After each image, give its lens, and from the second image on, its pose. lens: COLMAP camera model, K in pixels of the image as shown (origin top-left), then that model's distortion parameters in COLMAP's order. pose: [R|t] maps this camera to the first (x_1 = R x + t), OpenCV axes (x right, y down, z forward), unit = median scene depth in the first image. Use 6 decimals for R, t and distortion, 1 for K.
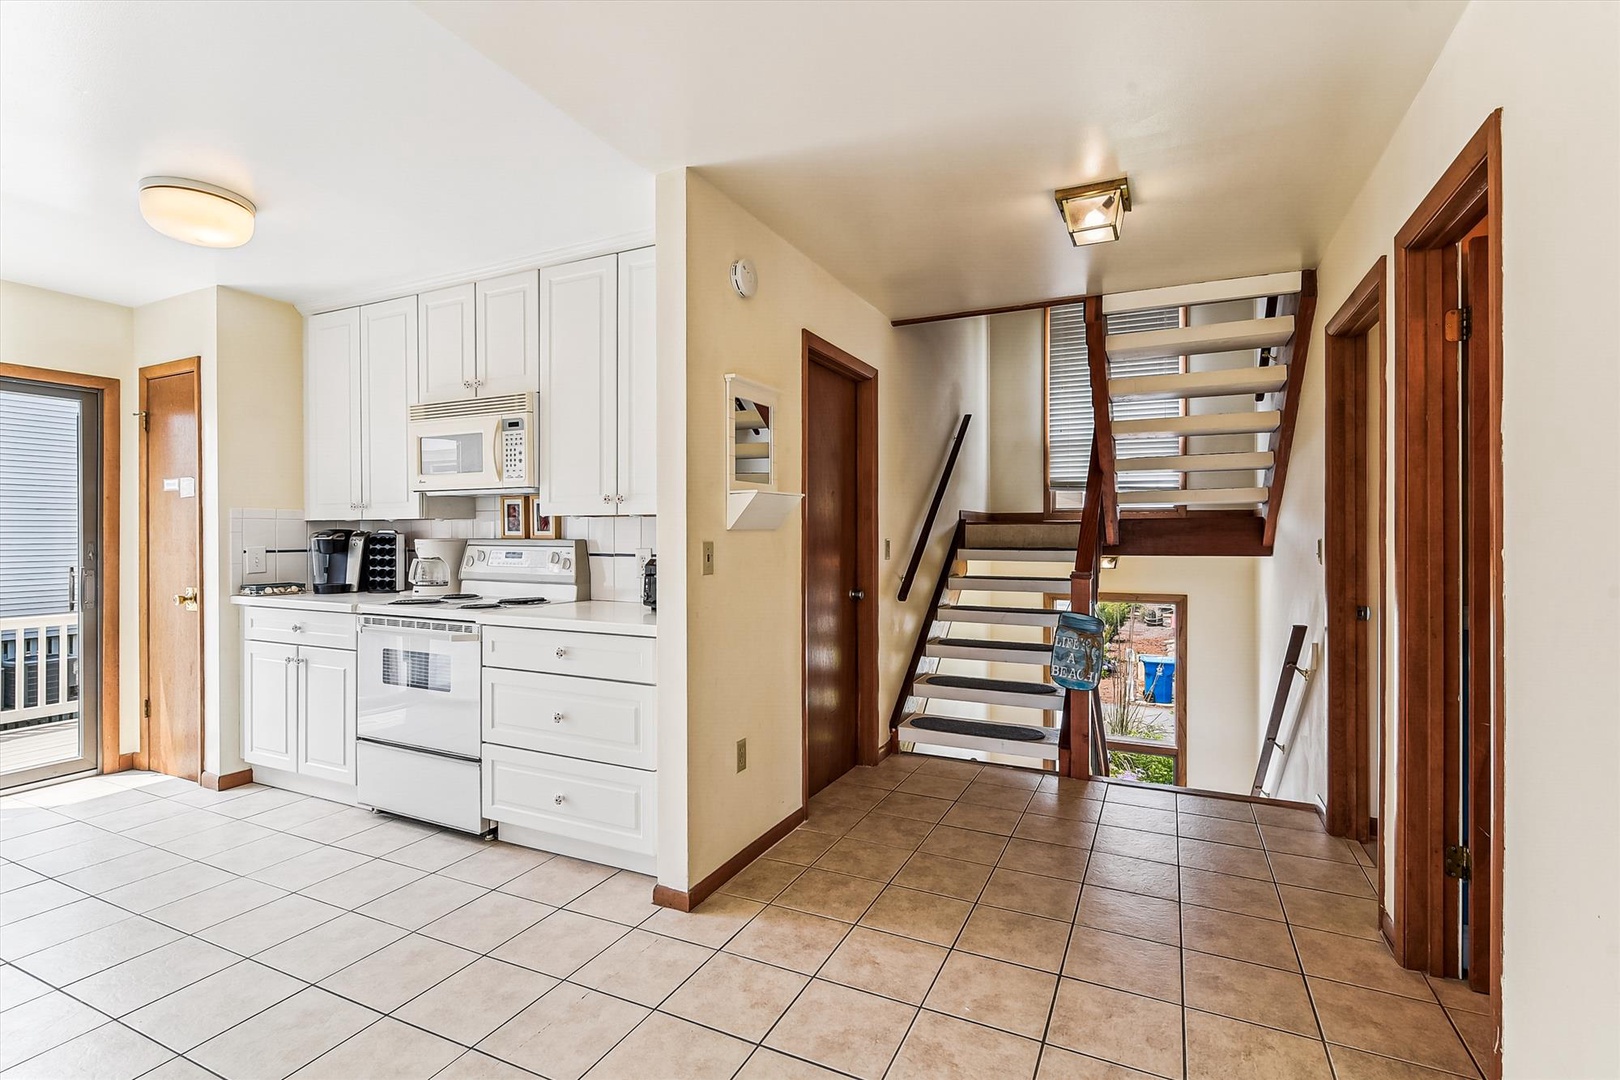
lens RADIAL K [[748.8, 0, 812.9], [0, 748.8, 537.8], [0, 0, 1]] dist [-0.005534, -0.000113]
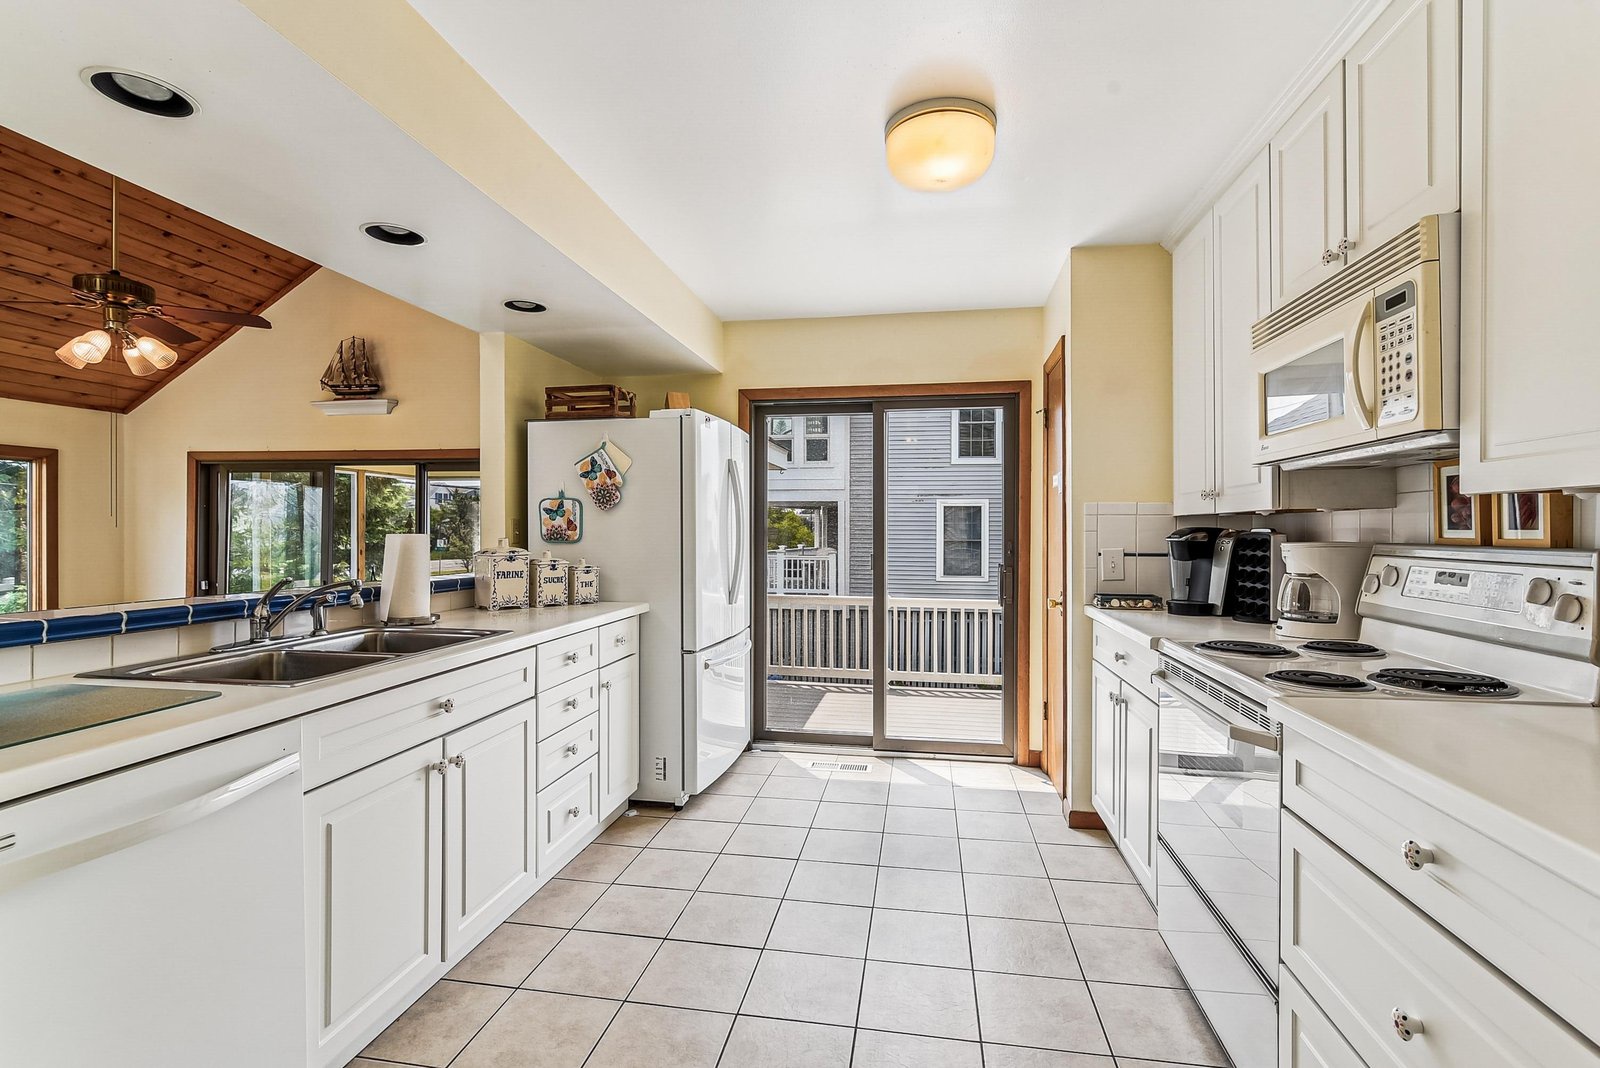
lens RADIAL K [[739.6, 0, 802.9], [0, 739.6, 531.8], [0, 0, 1]] dist [-0.005534, -0.000113]
pose [[0.273314, 0.003272, -0.961919, -0.050848], [-0.009039, 0.999959, 0.000833, -0.003937], [0.961882, 0.008467, 0.273332, 0.448051]]
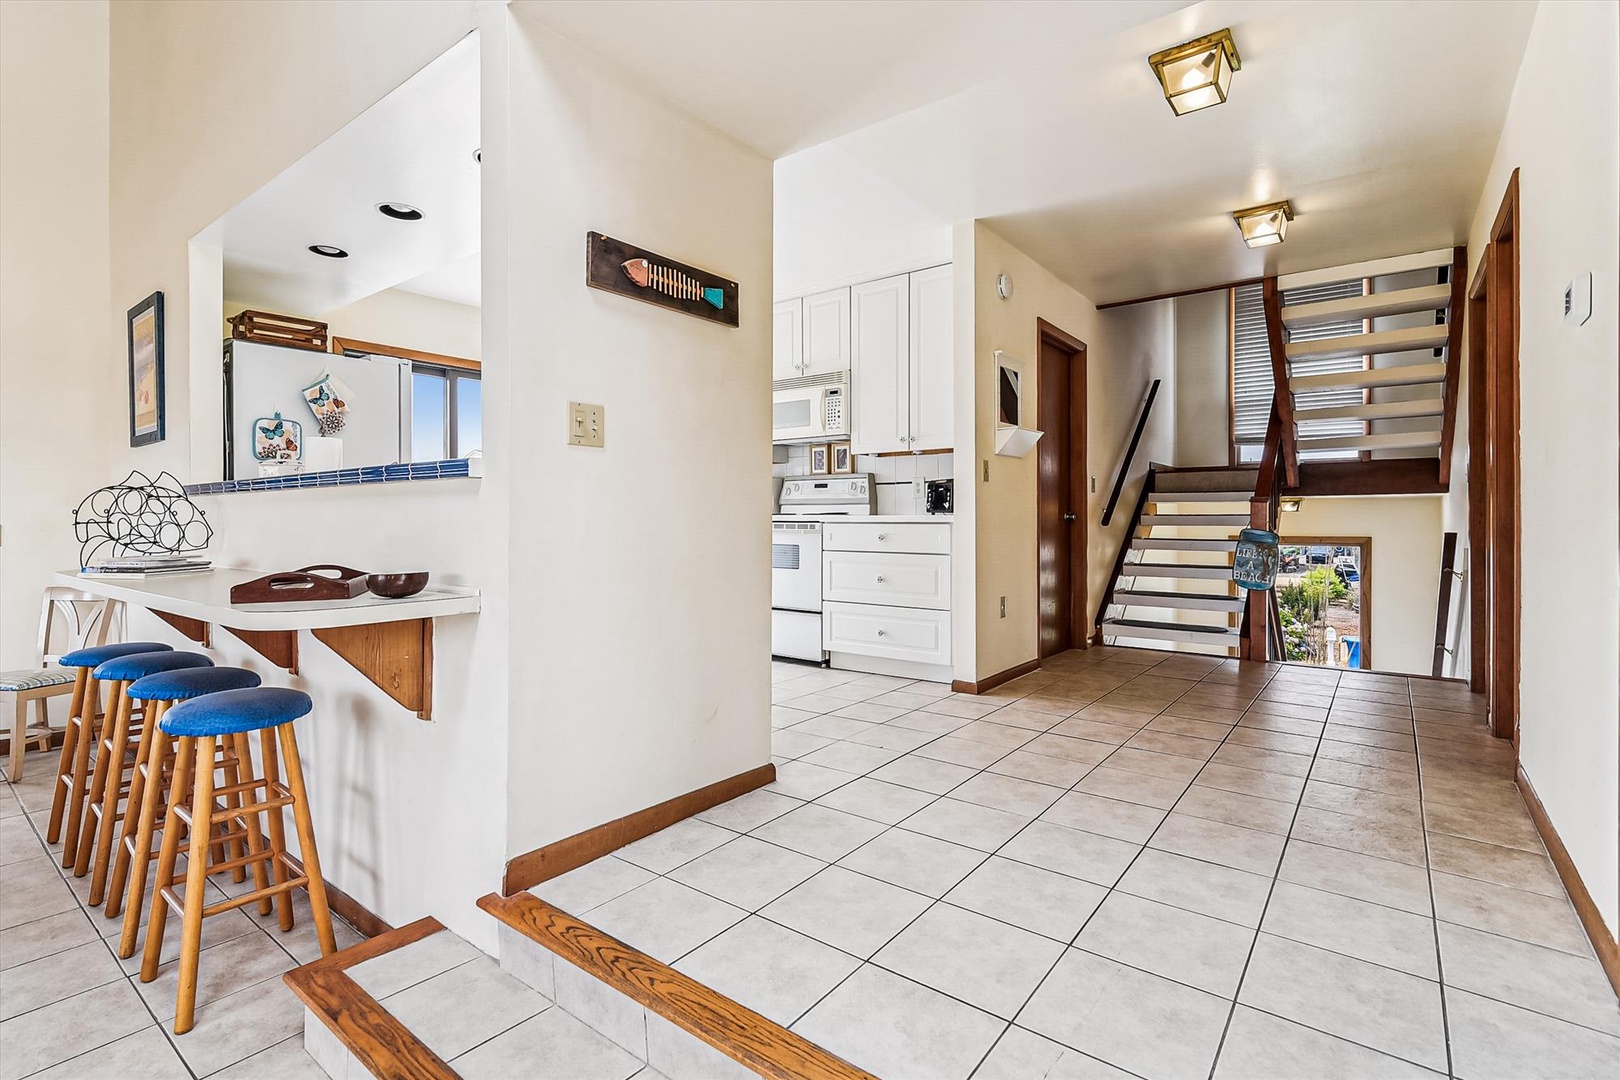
lens RADIAL K [[759.4, 0, 806.7], [0, 759.4, 521.7], [0, 0, 1]] dist [-0.003550, 0.000109]
pose [[0.977394, 0.001019, -0.211425, -0.116667], [-0.001969, 0.999989, -0.004280, 0.095244], [0.211418, 0.004599, 0.977385, -0.411376]]
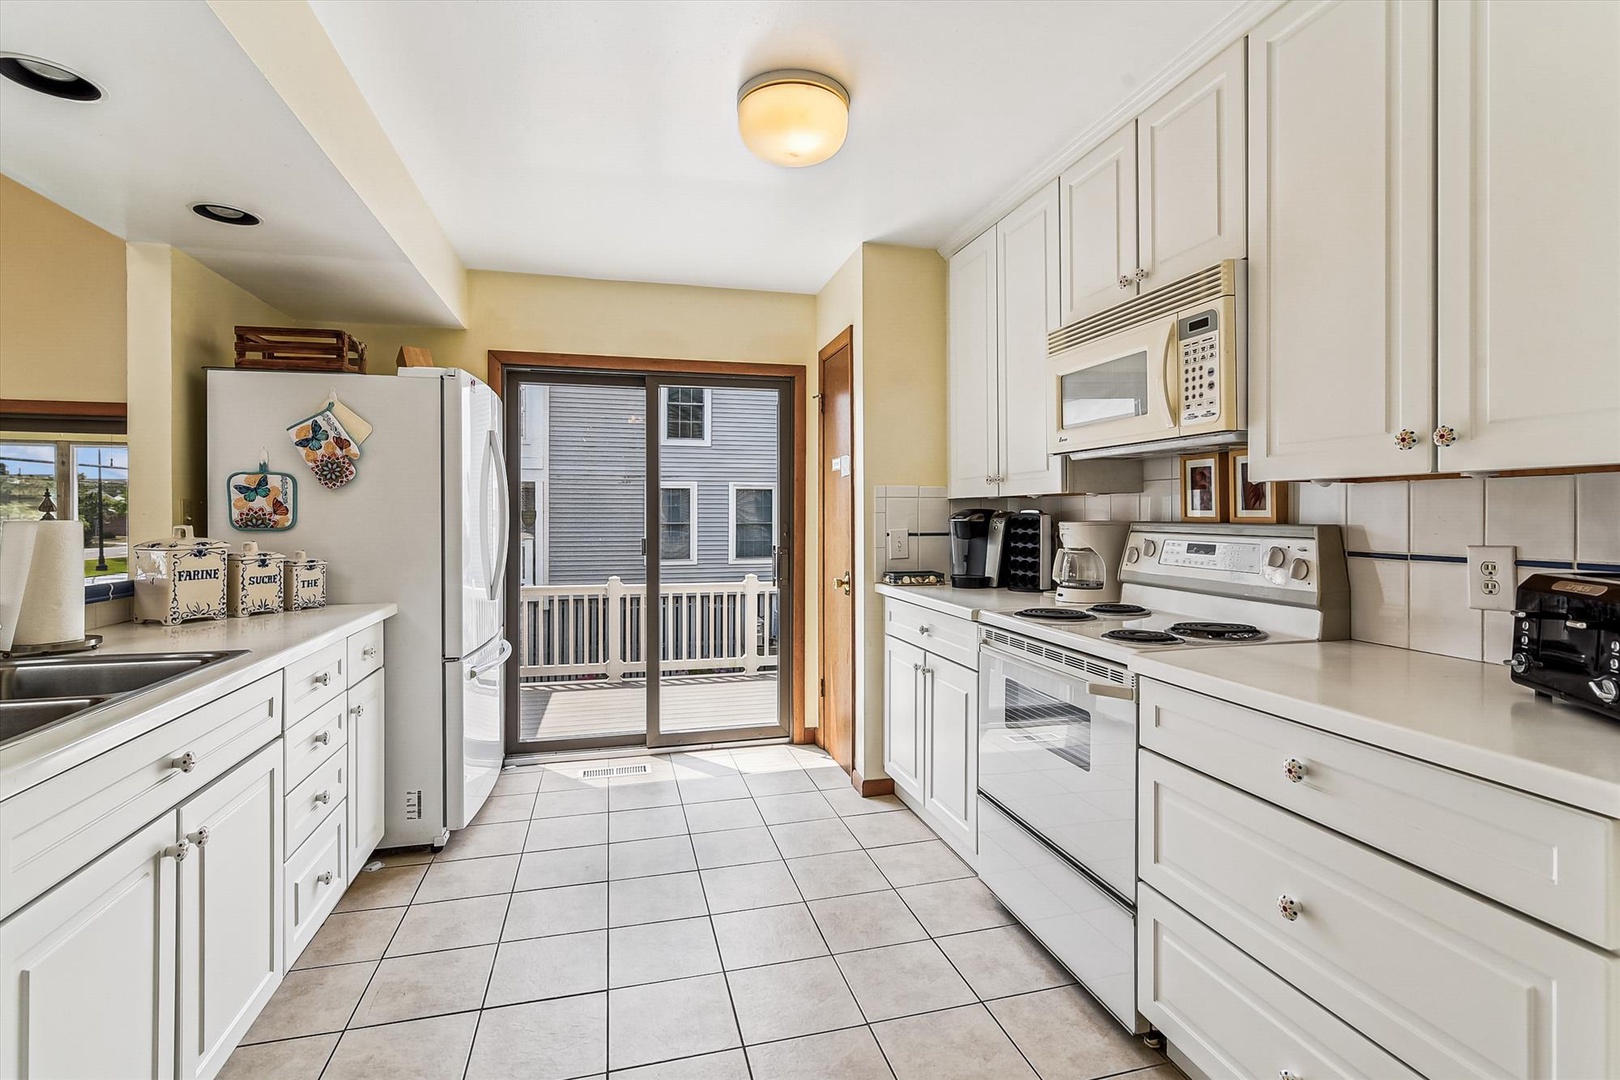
lens RADIAL K [[756.0, 0, 814.6], [0, 756.0, 513.4], [0, 0, 1]] dist [-0.001278, -0.000274]
pose [[0.649010, -0.000377, -0.760780, -0.129313], [-0.003751, 0.999986, -0.003695, -0.002646], [0.760771, 0.005251, 0.649000, 0.344487]]
